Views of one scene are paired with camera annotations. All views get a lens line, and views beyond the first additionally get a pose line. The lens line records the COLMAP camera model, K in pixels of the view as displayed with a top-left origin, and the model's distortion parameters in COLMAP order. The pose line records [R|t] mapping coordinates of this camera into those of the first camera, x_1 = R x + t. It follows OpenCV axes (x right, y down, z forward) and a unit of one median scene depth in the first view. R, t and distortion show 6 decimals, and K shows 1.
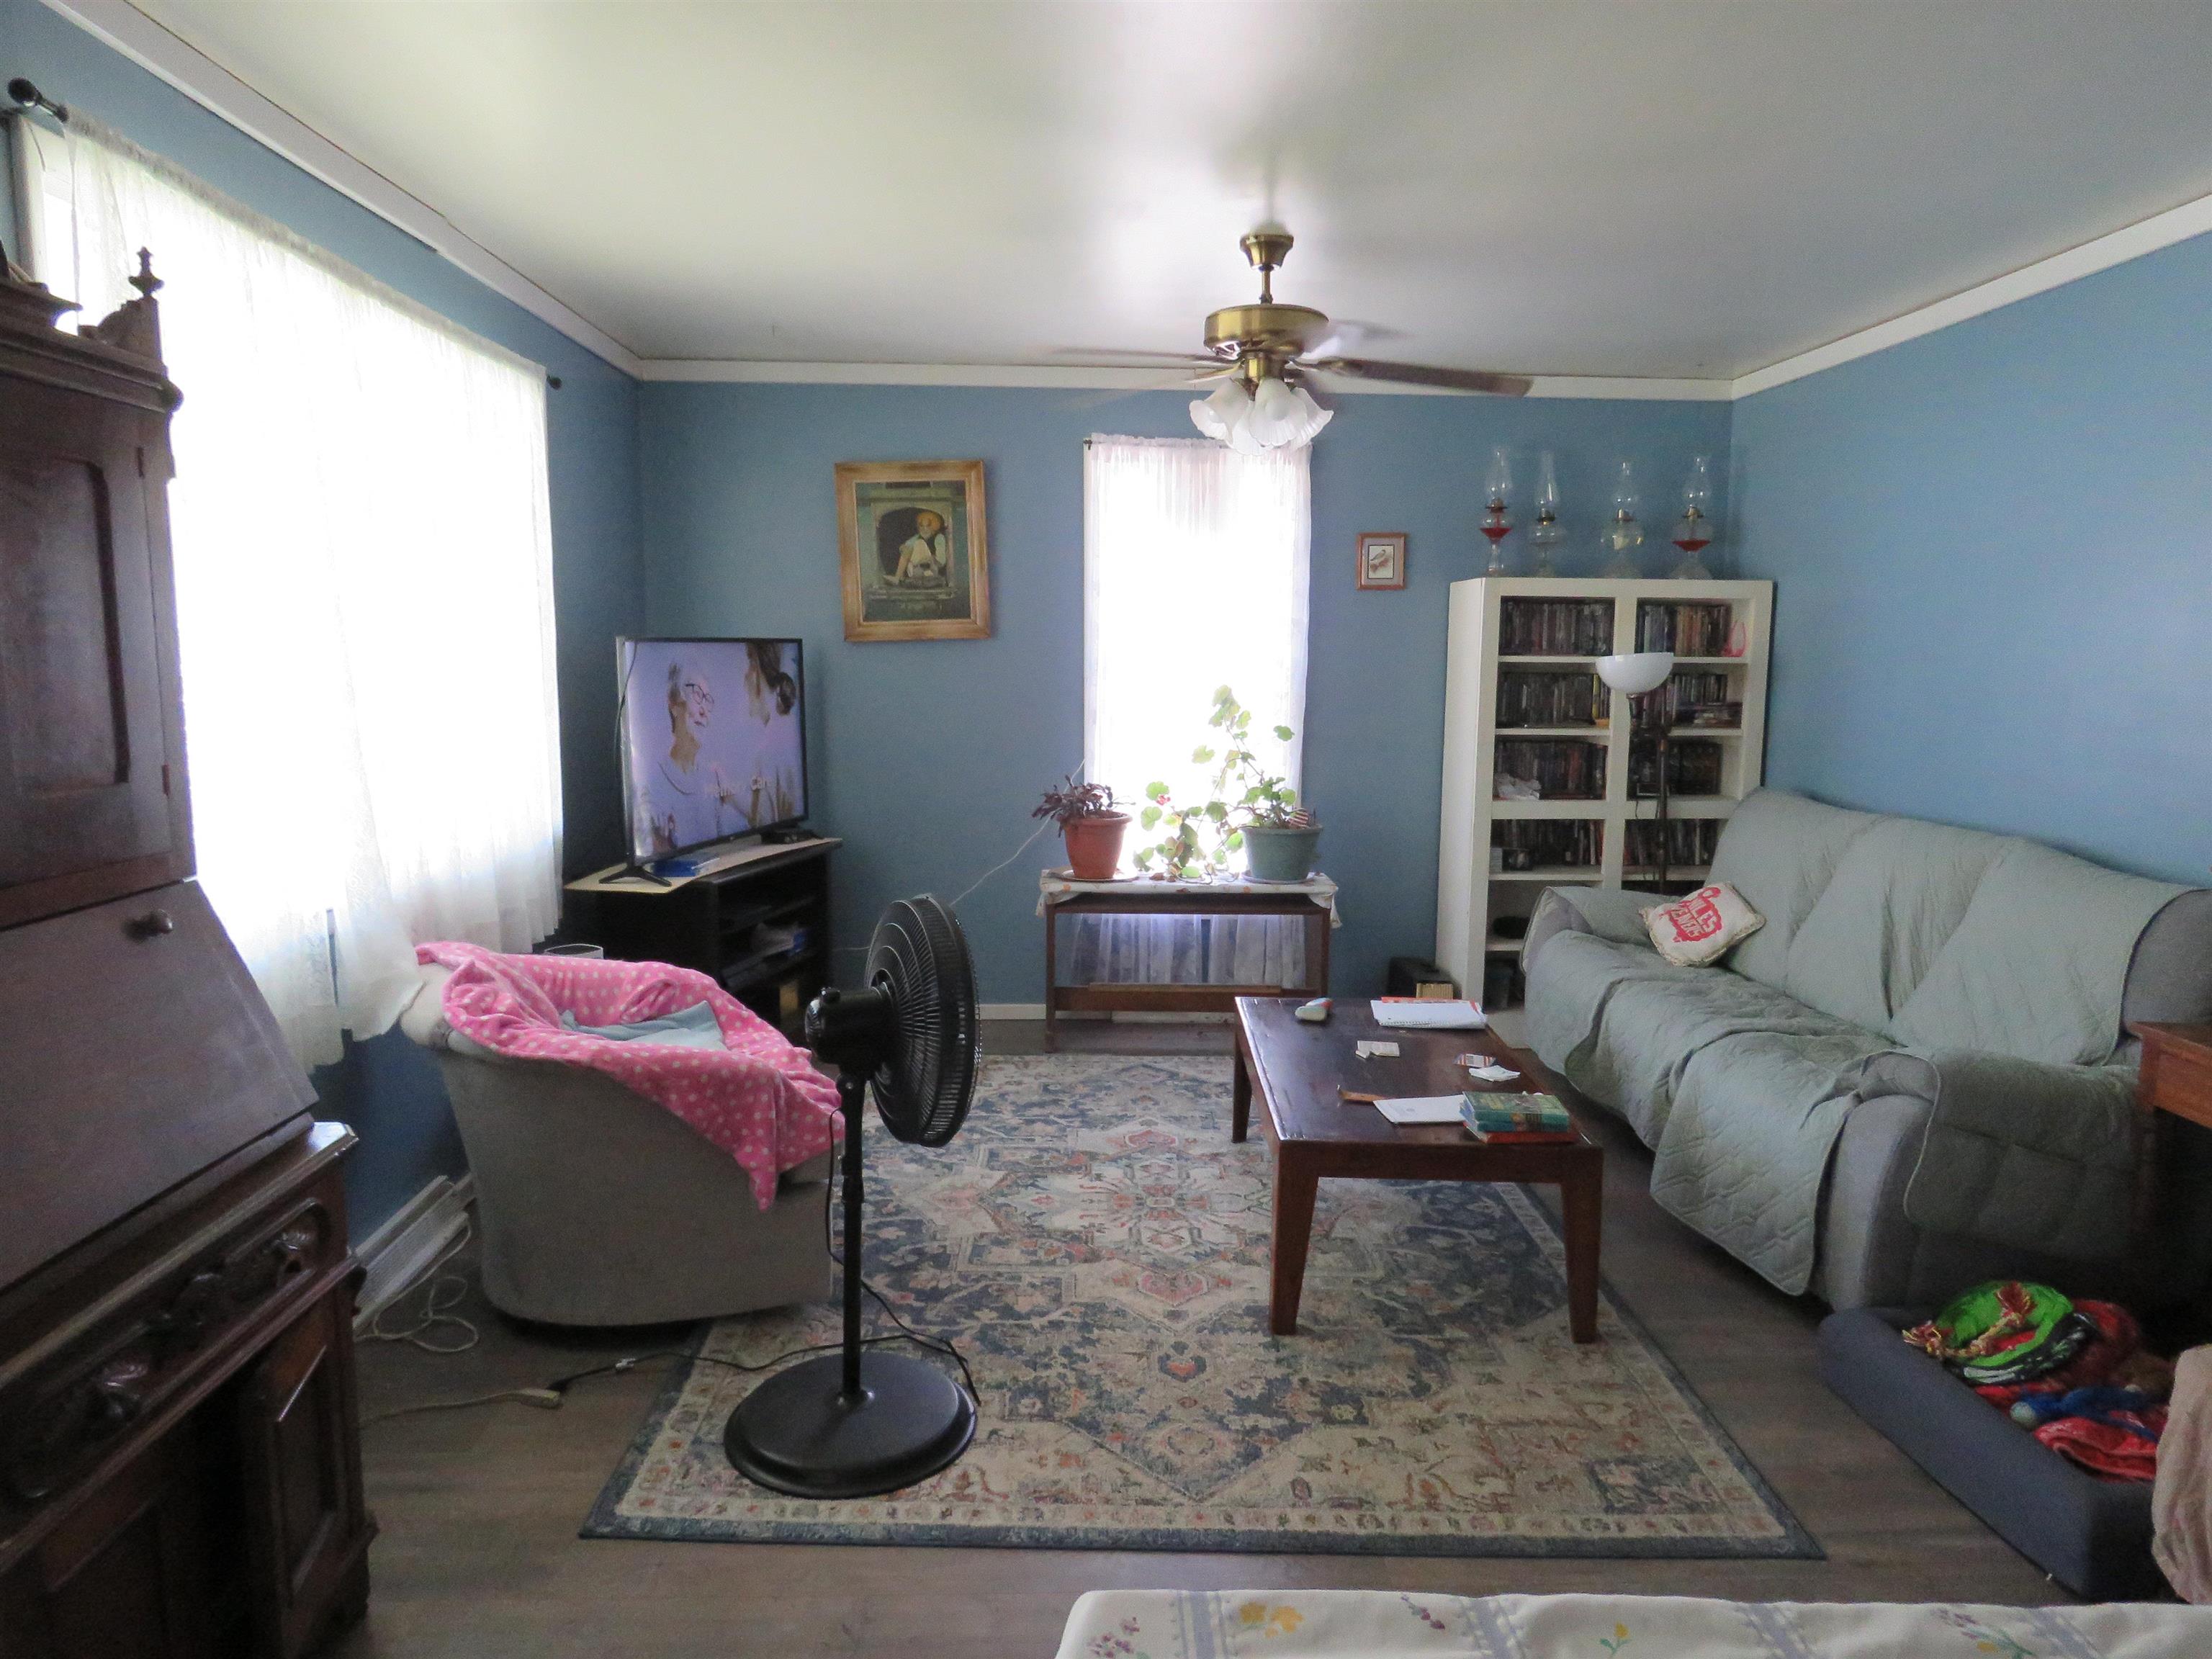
lens RADIAL K [[1406.8, 0, 1098.1], [0, 1406.8, 828.4], [0, 0, 1]] dist [-0.004296, 0.001269]
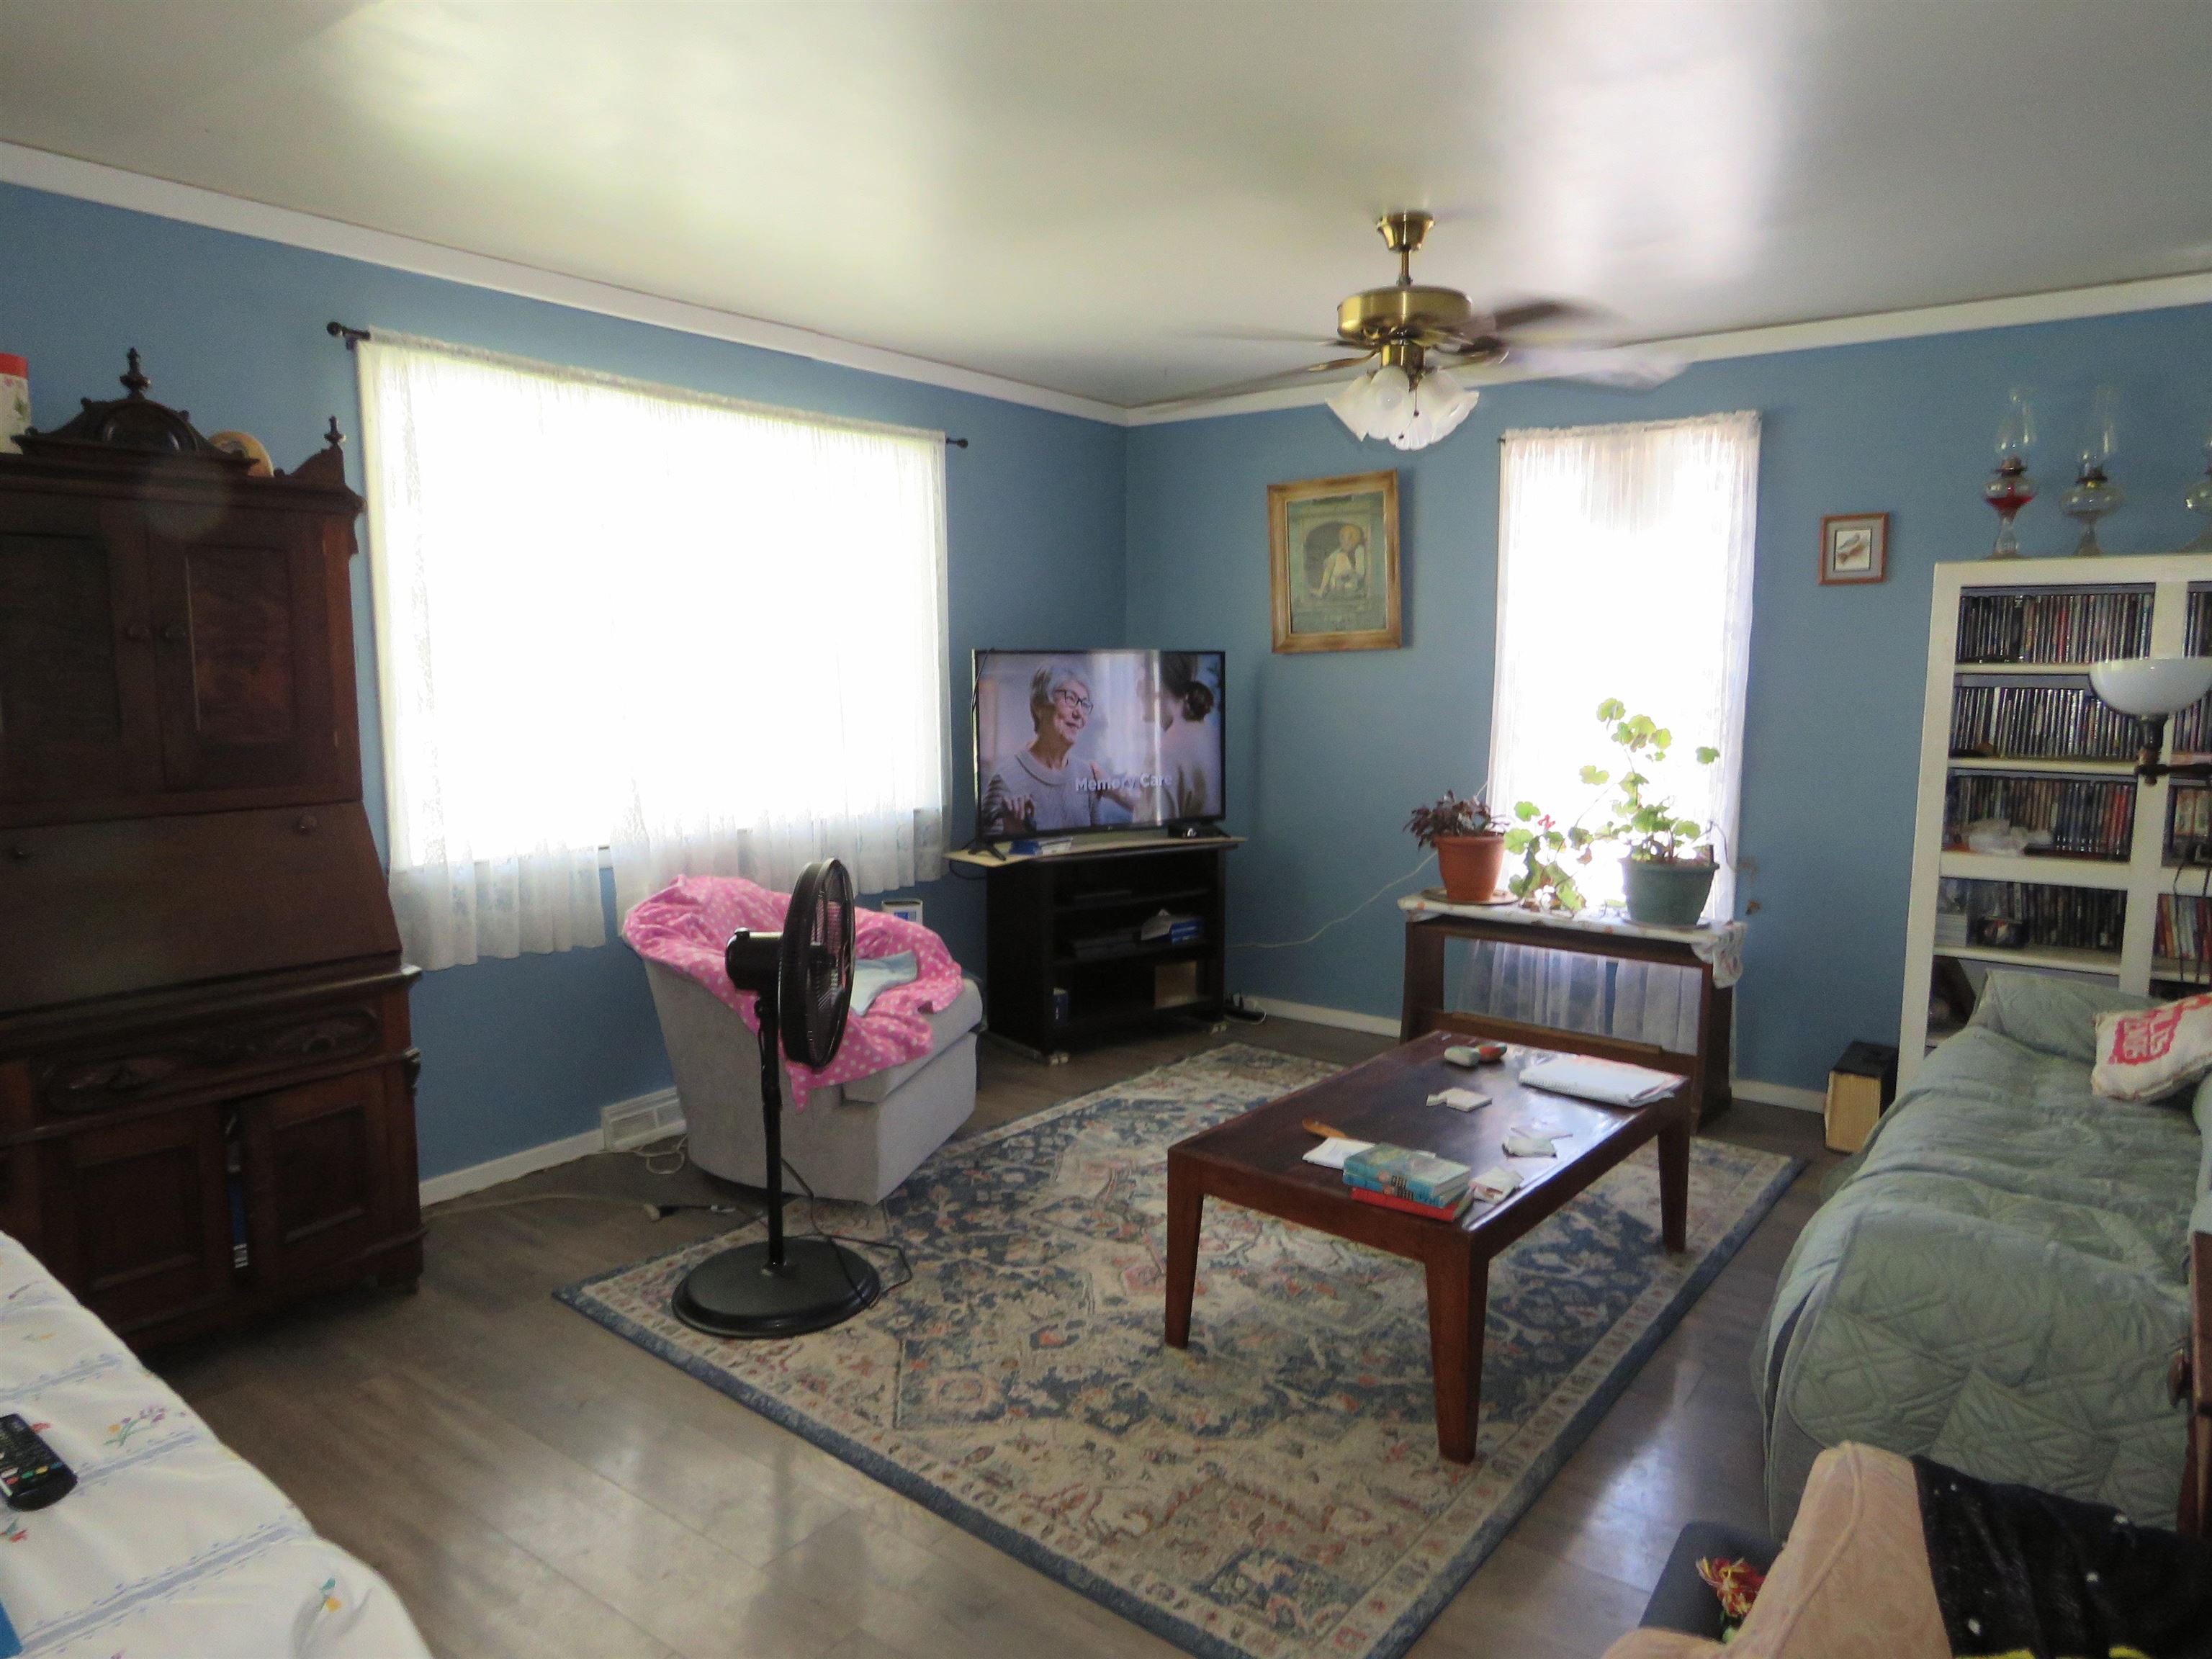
lens RADIAL K [[1406.8, 0, 1102.7], [0, 1406.8, 831.6], [0, 0, 1]] dist [-0.004296, 0.001269]
pose [[0.776738, 0.070248, -0.625894, 0.457235], [-0.076761, 0.996911, 0.016629, -0.008982], [0.625129, 0.035128, 0.779731, 0.122934]]
